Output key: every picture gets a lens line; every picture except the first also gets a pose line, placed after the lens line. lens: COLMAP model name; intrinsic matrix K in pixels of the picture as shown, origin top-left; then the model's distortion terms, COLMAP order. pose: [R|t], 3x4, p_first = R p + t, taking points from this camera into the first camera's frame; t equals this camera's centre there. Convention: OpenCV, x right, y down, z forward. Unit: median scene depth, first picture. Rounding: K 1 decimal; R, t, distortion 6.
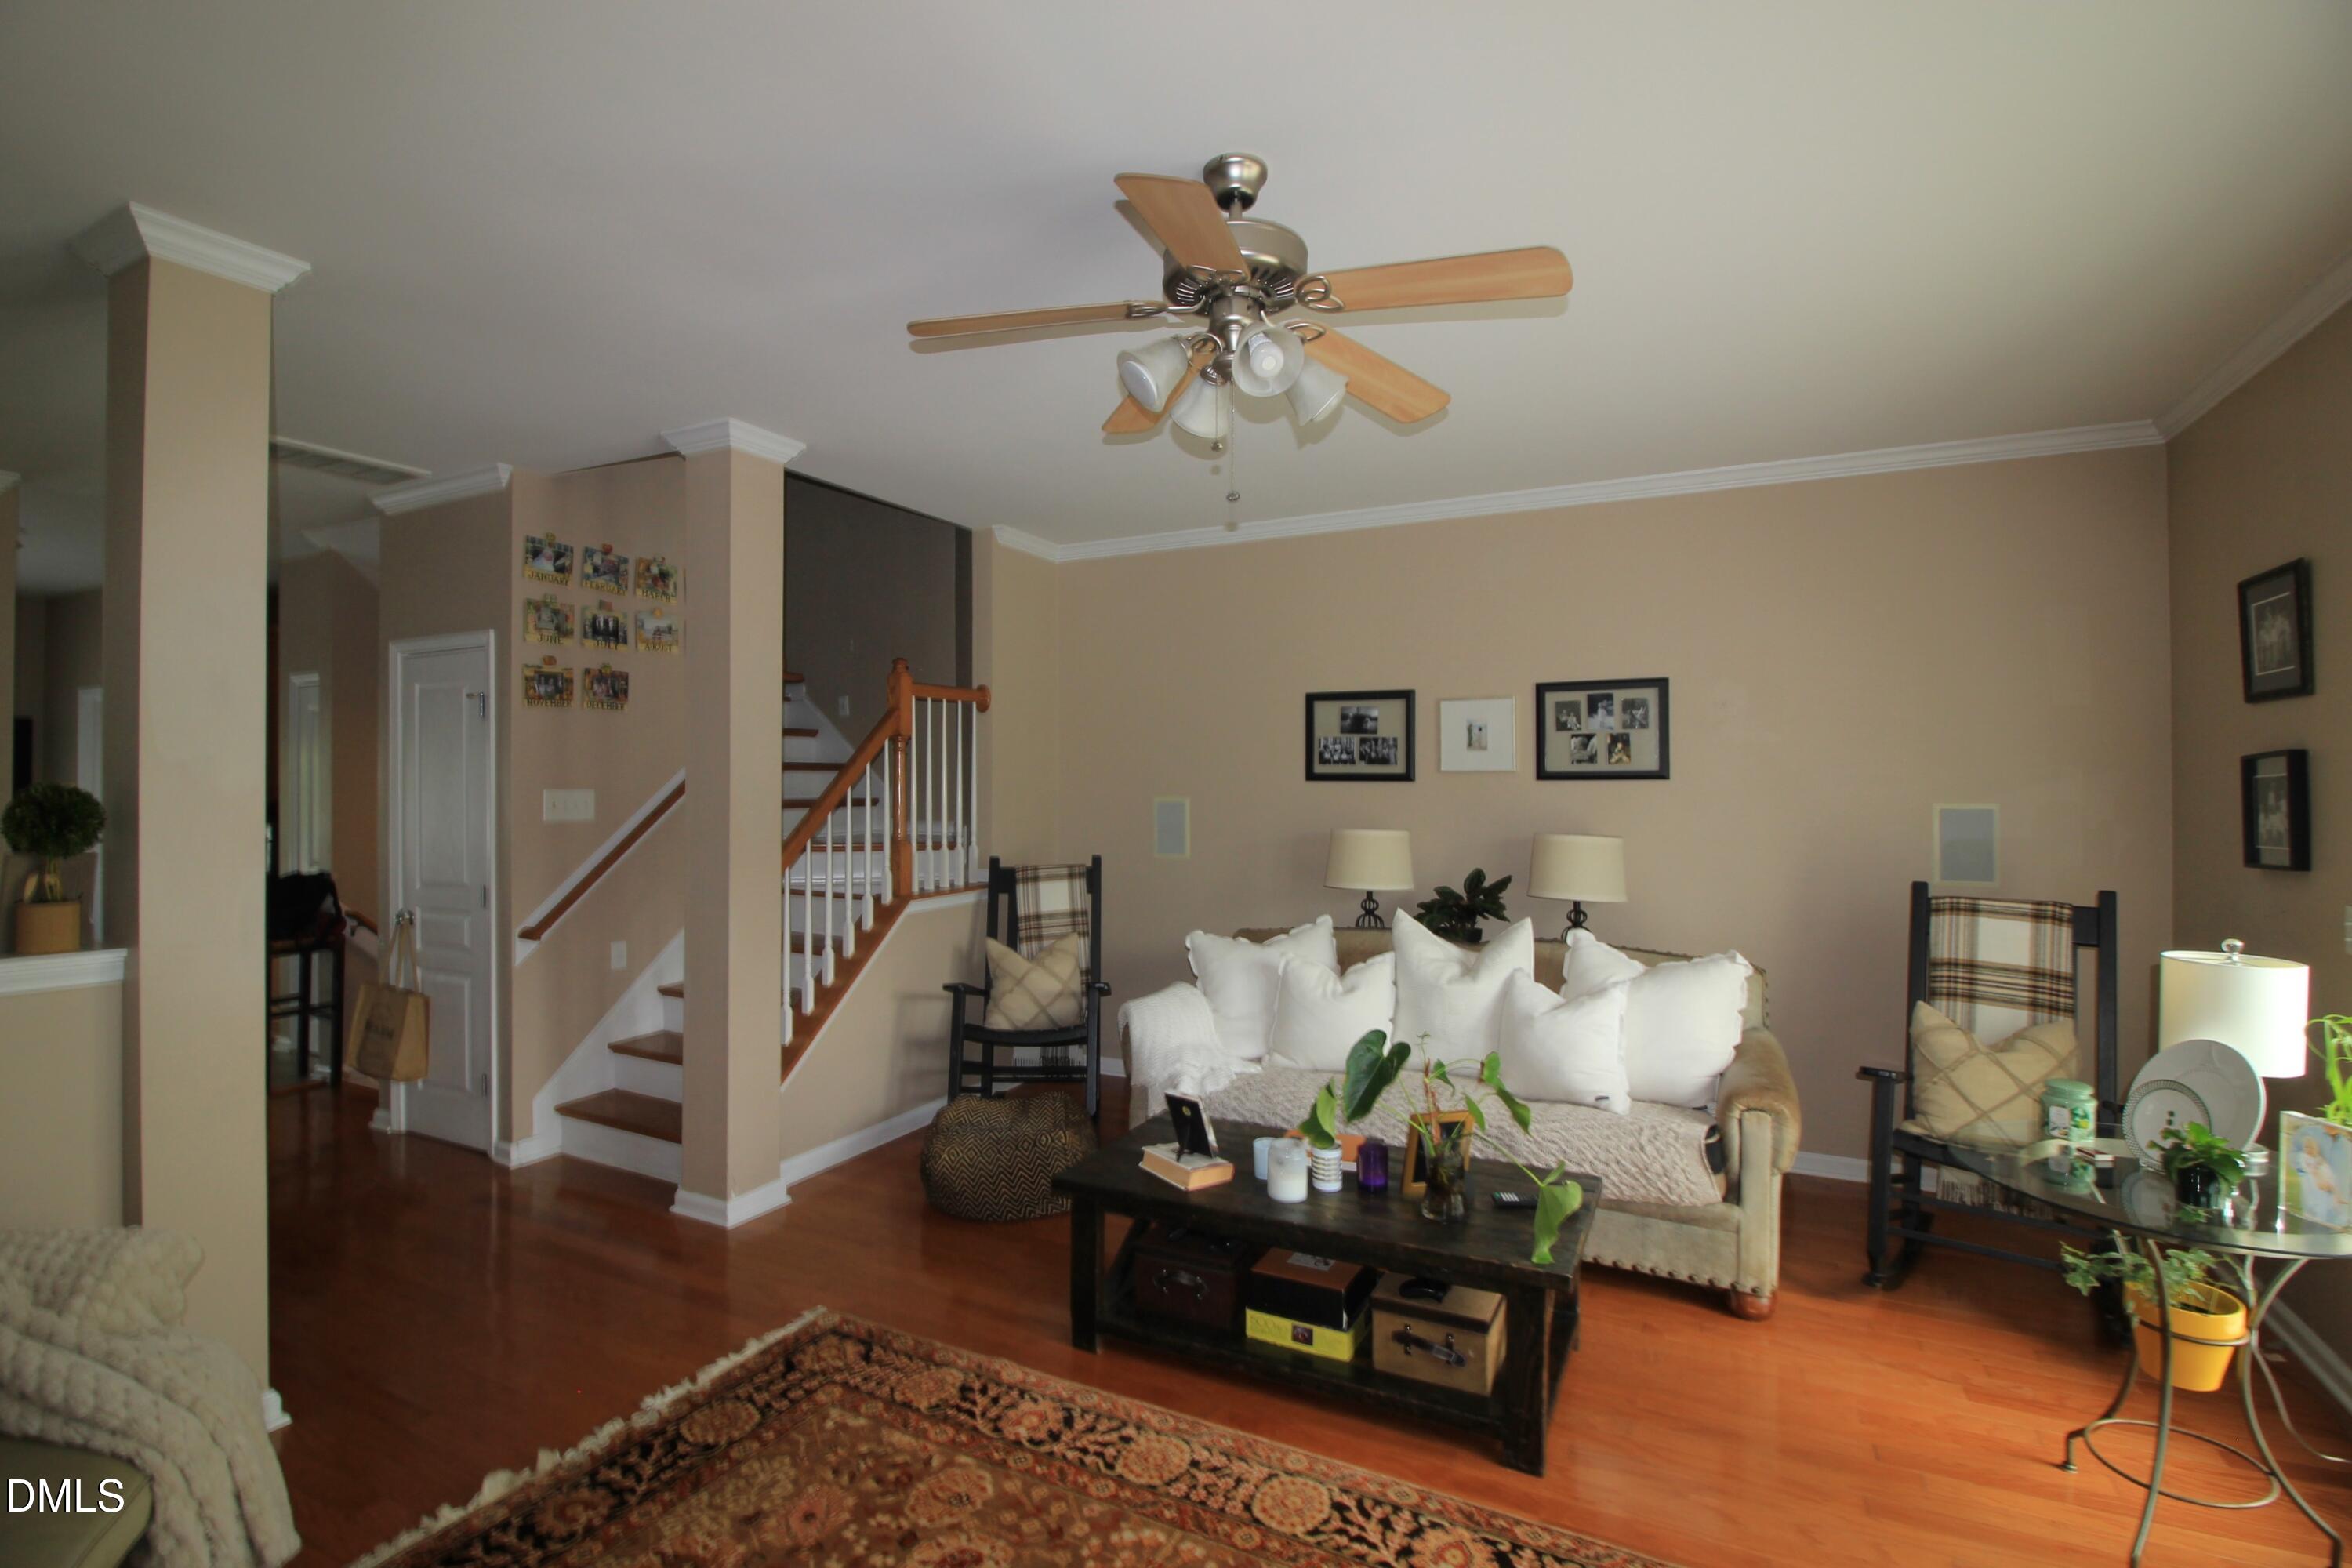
lens RADIAL K [[1104.1, 0, 1163.8], [0, 1104.1, 774.7], [0, 0, 1]] dist [-0.002619, -0.004683]
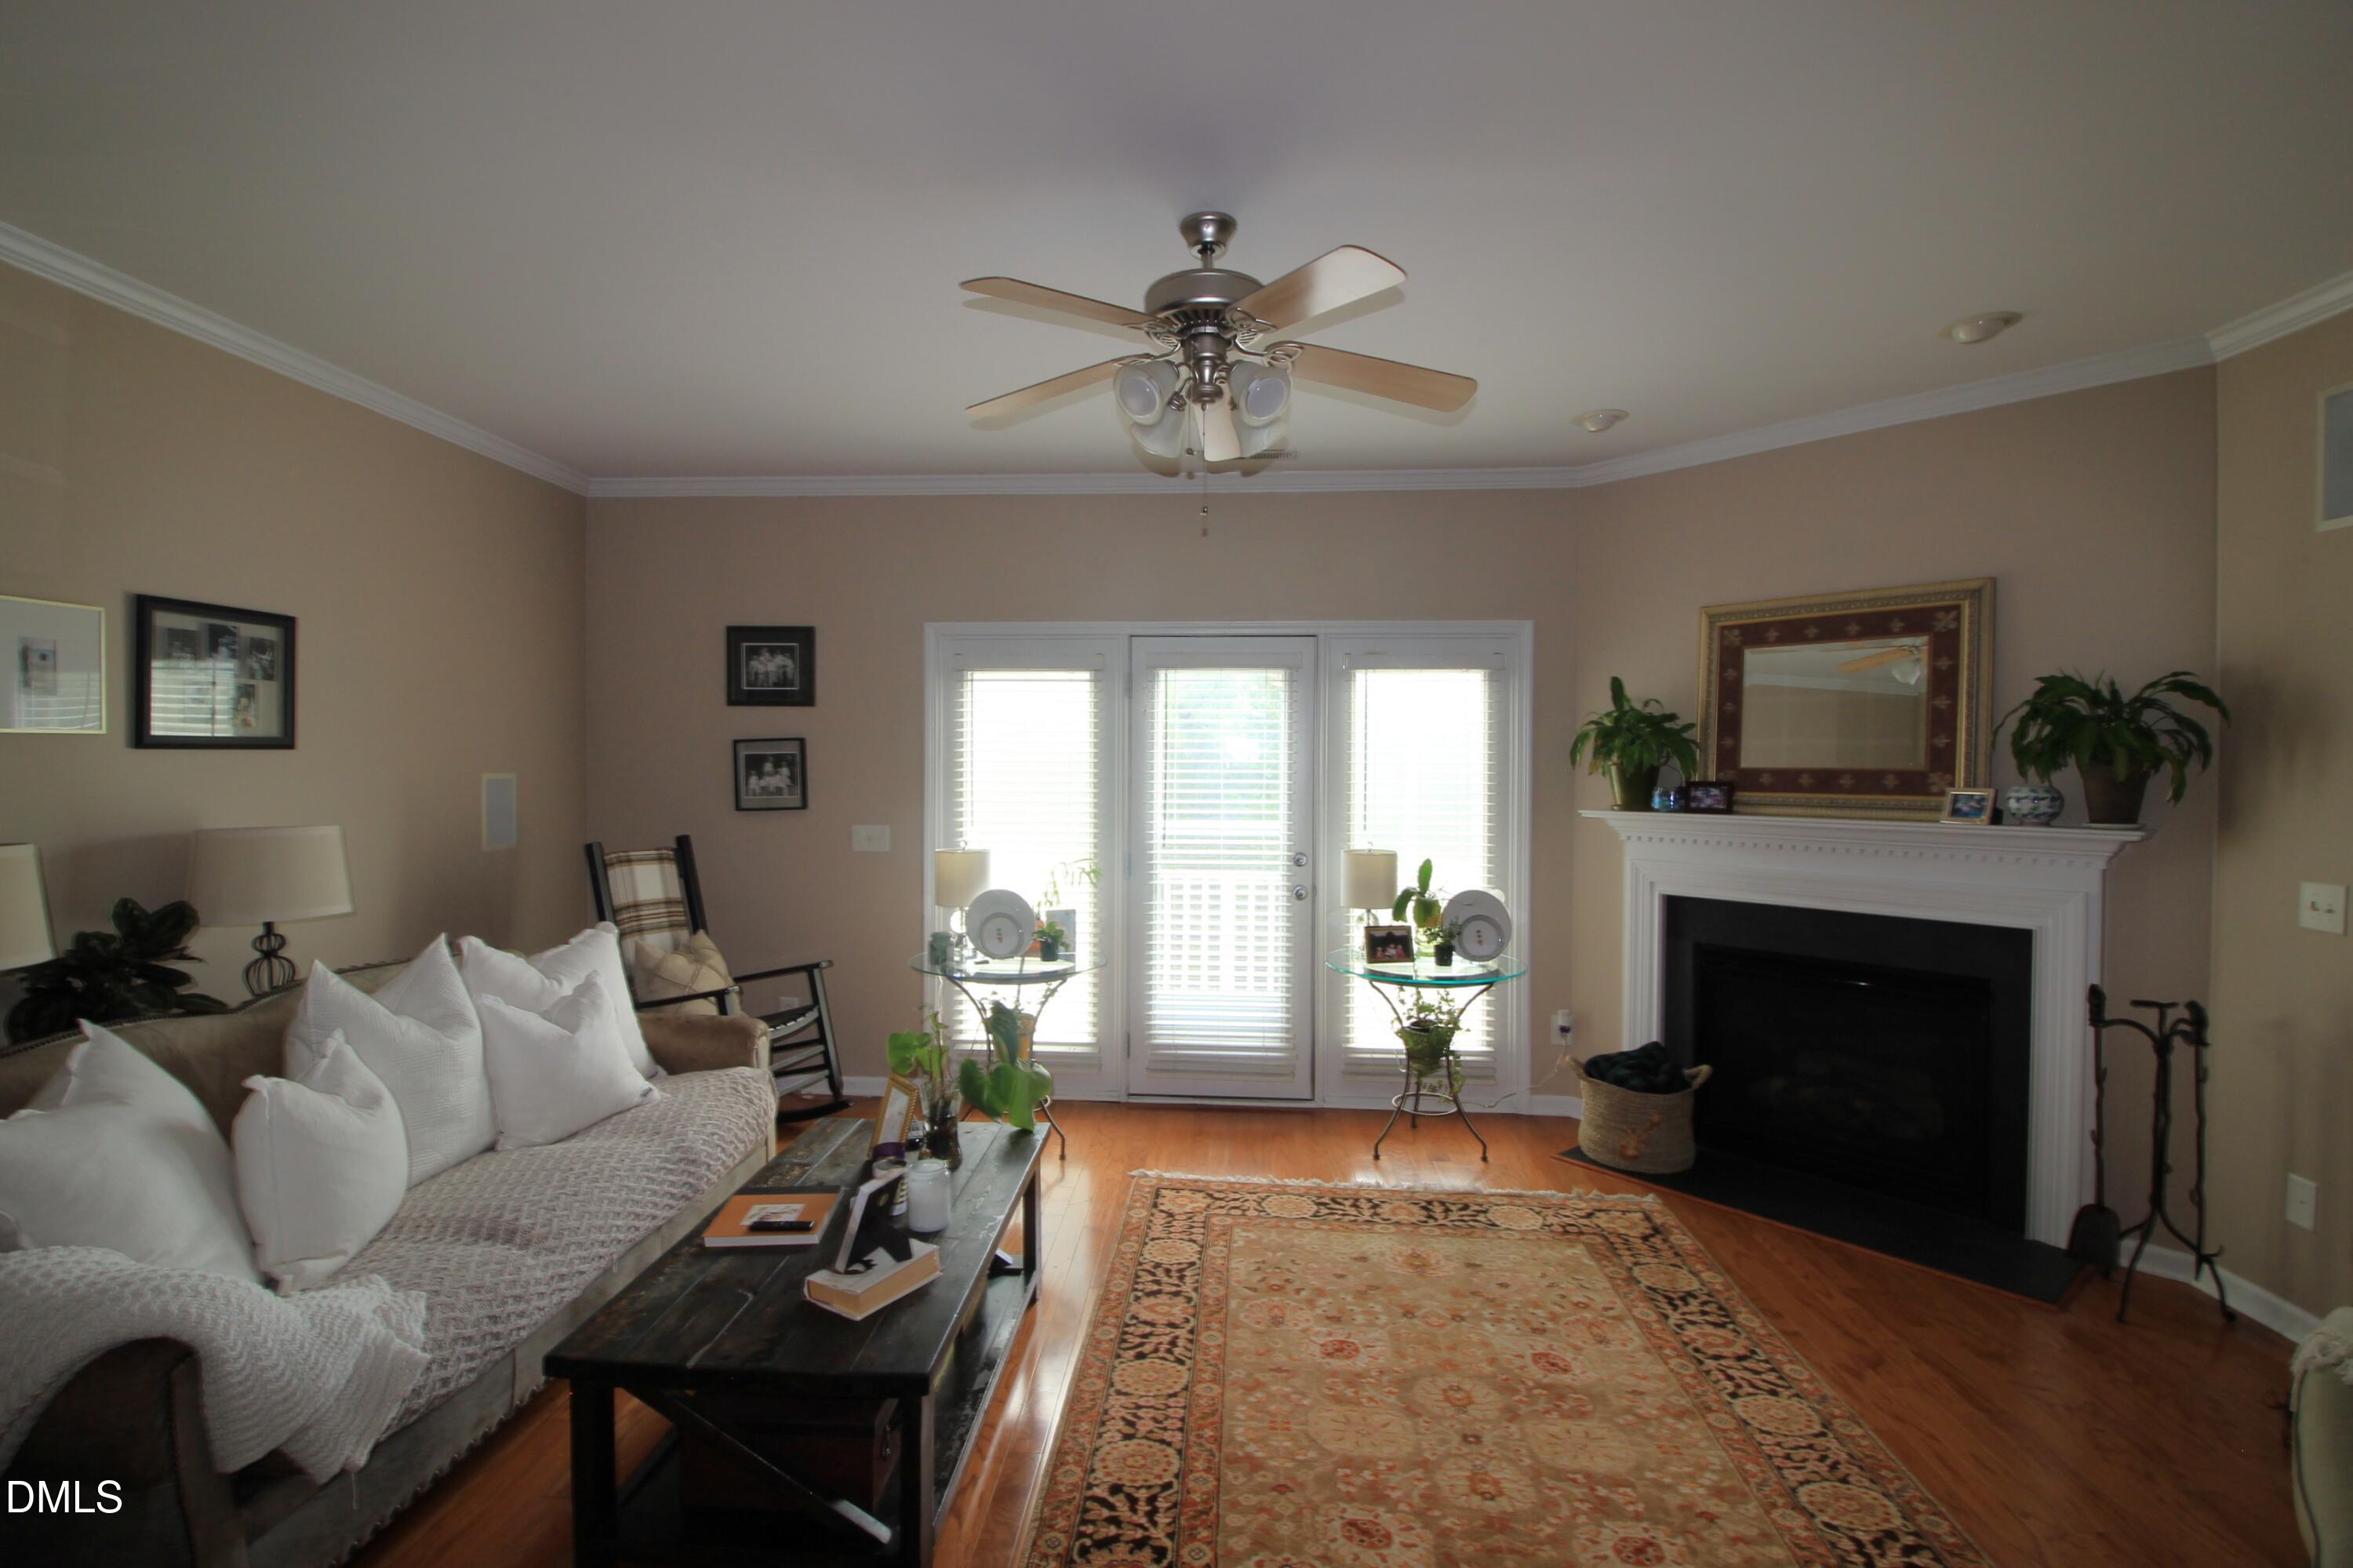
lens RADIAL K [[1104.6, 0, 1157.0], [0, 1104.6, 776.9], [0, 0, 1]] dist [-0.002619, -0.004683]
pose [[-0.394357, -0.017257, 0.918795, -0.473877], [-0.014697, 0.999814, 0.012471, 0.005265], [-0.918840, -0.008585, -0.394537, 0.728395]]
